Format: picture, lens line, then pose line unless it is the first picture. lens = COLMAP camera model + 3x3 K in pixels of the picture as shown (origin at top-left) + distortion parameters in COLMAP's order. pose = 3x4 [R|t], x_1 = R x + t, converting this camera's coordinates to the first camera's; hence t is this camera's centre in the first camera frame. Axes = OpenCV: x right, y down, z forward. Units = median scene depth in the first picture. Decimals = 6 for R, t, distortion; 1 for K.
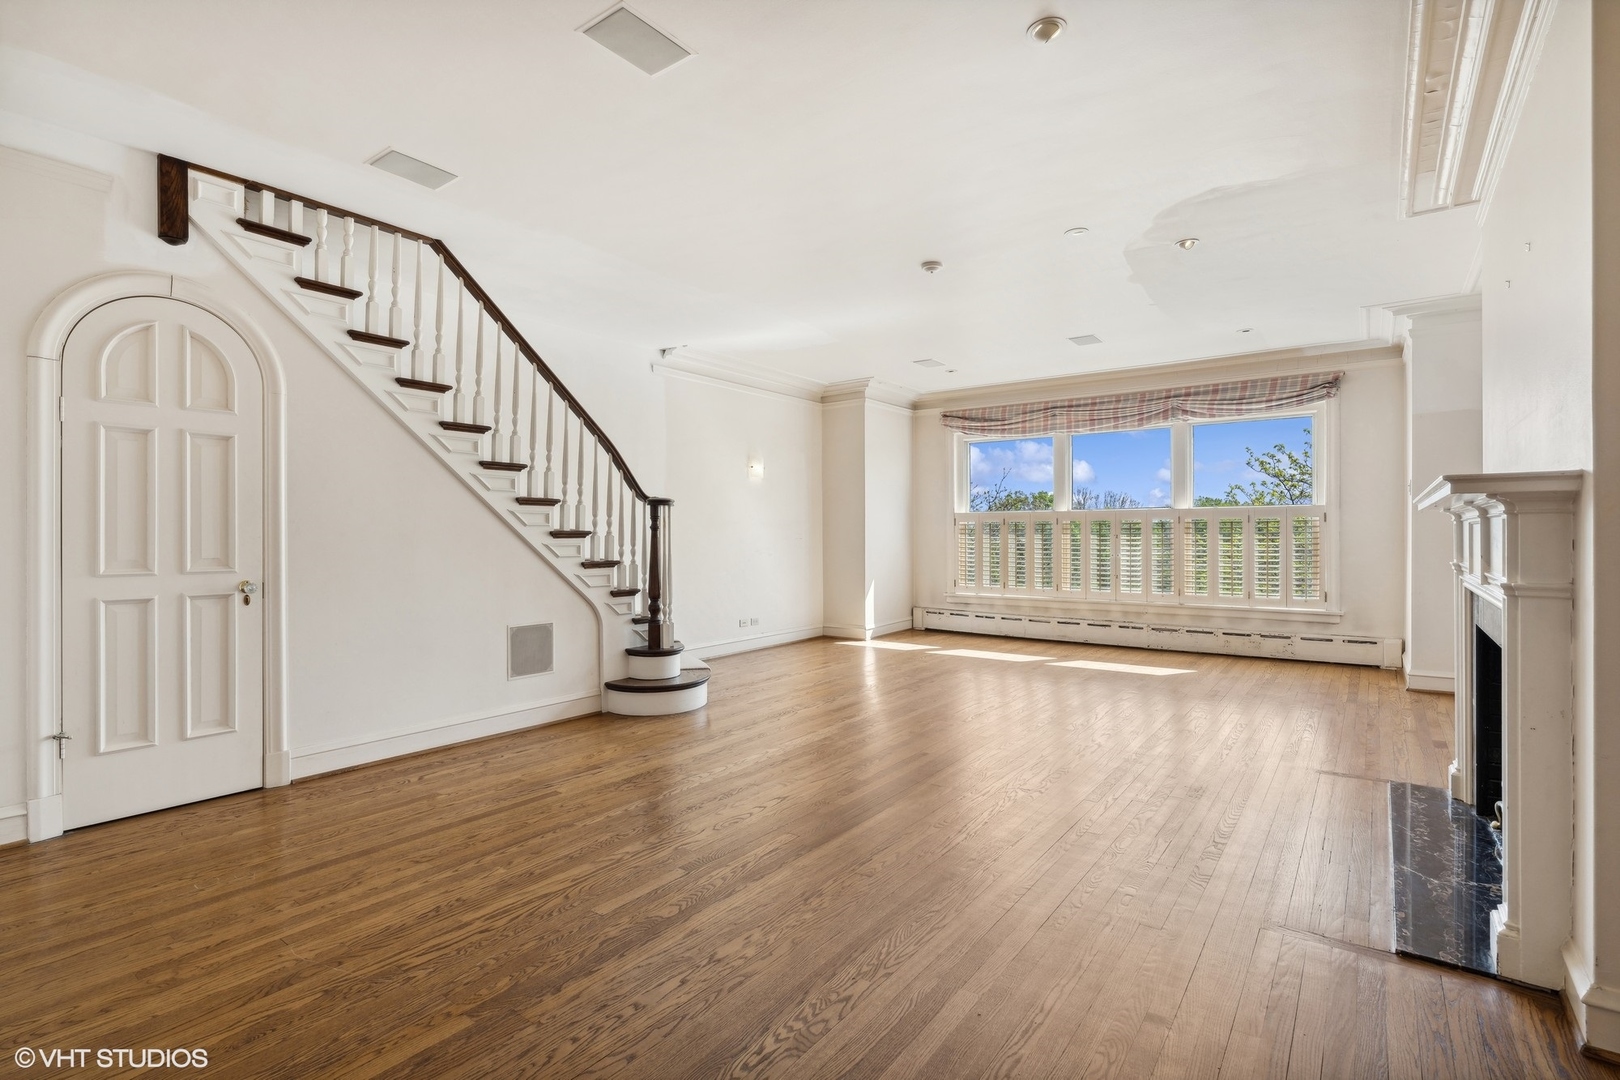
lens RADIAL K [[770.3, 0, 811.5], [0, 770.3, 539.4], [0, 0, 1]] dist [-0.002425, -0.000610]
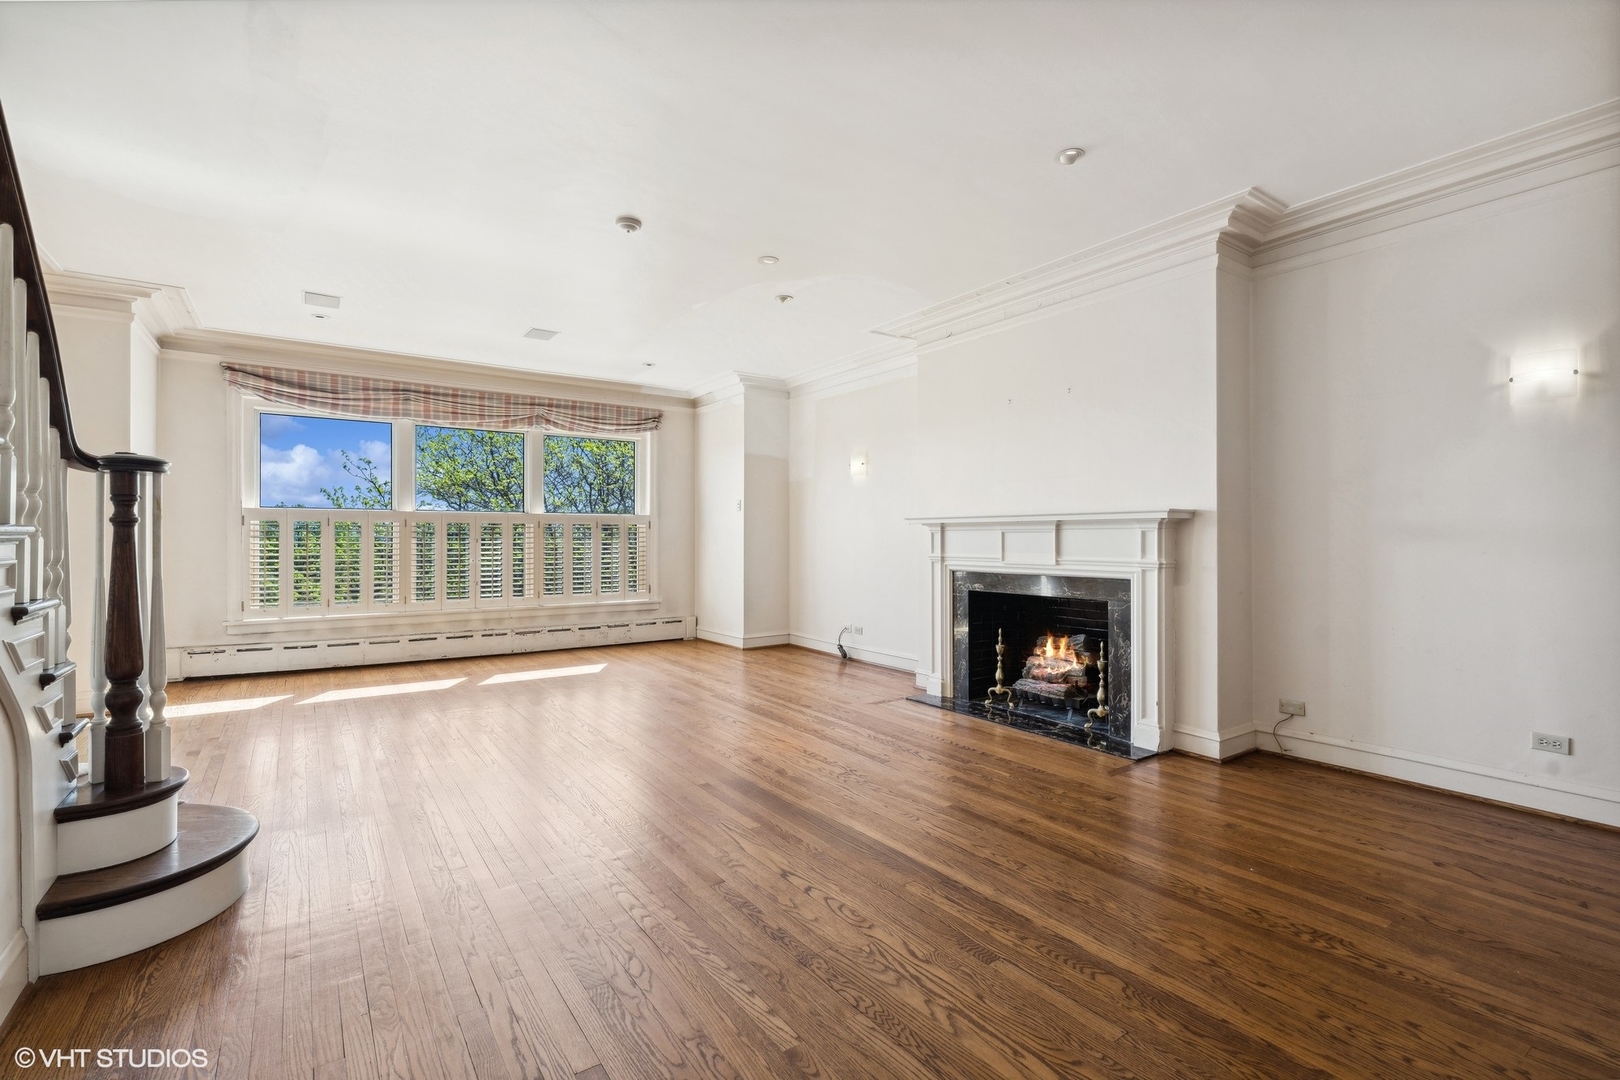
lens RADIAL K [[732.2, 0, 812.9], [0, 732.2, 537.5], [0, 0, 1]] dist [-0.004452, 0.000378]
pose [[0.316097, 0.003933, 0.948719, -0.366262], [0.005277, 0.999969, -0.005904, -0.000201], [-0.948712, 0.006872, 0.316066, 0.367259]]
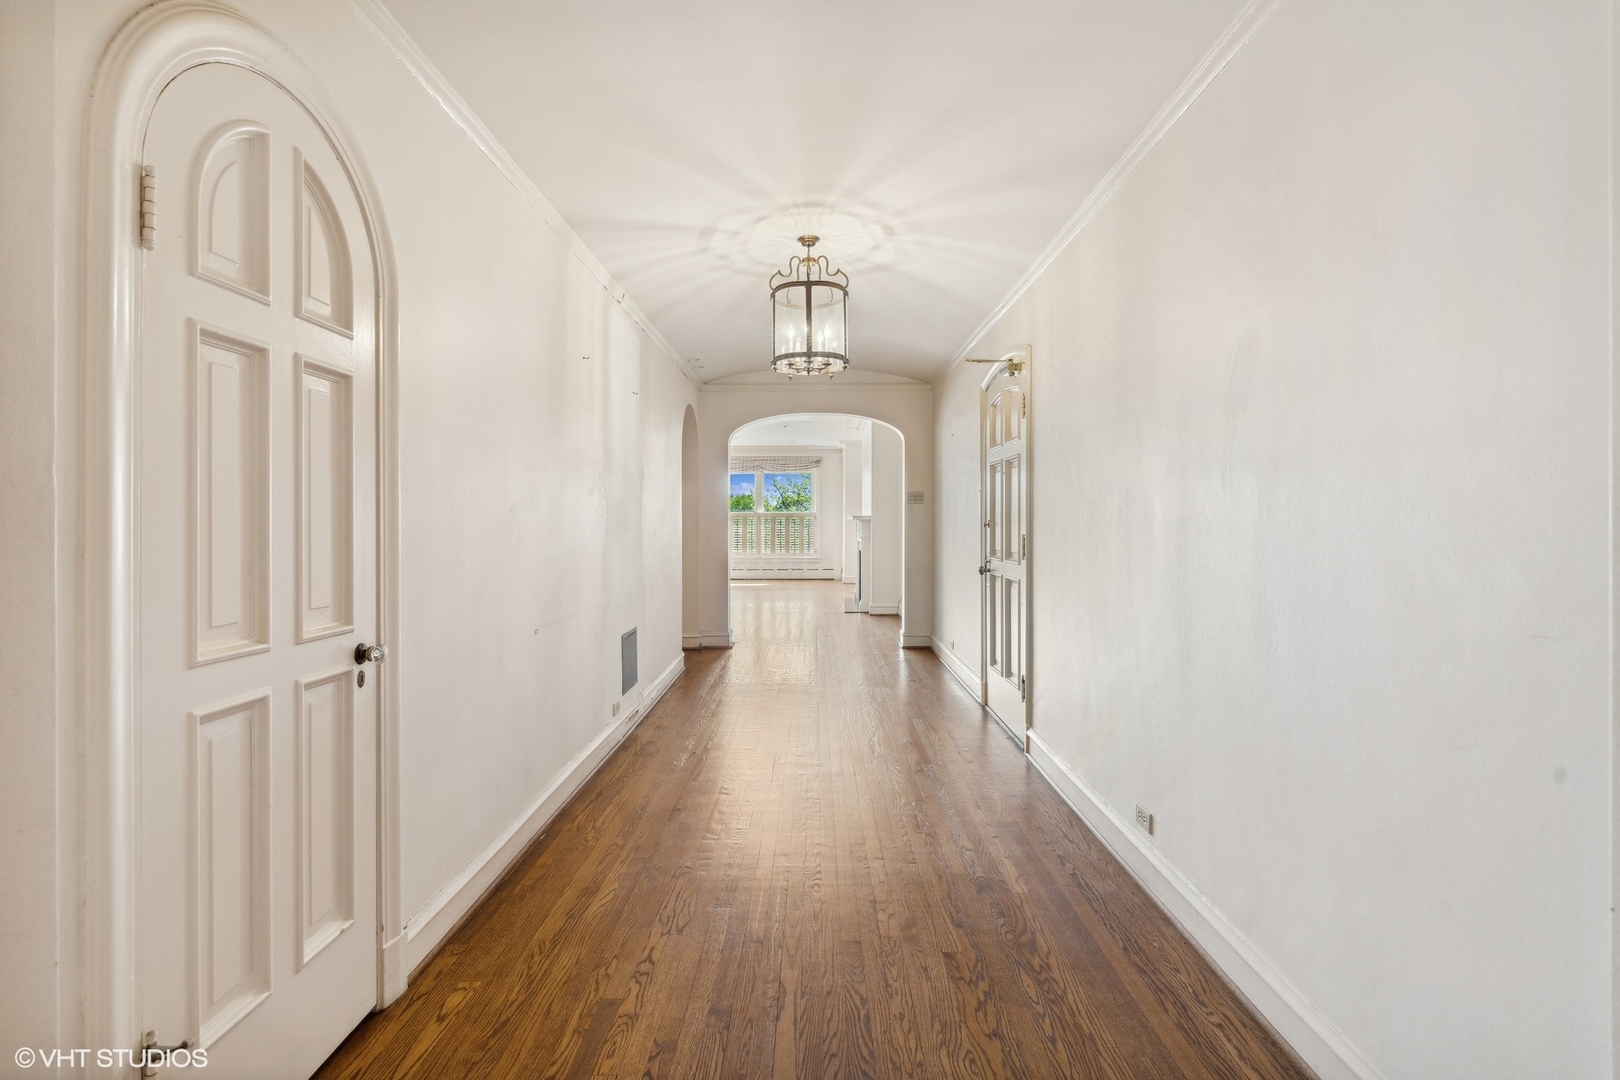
lens RADIAL K [[732.2, 0, 818.4], [0, 732.2, 522.9], [0, 0, 1]] dist [-0.004452, 0.000378]
pose [[0.806440, 0.000418, 0.591316, -0.642013], [-0.000375, 1.000000, -0.000196, -0.011694], [-0.591316, -0.000064, 0.806440, -0.800911]]
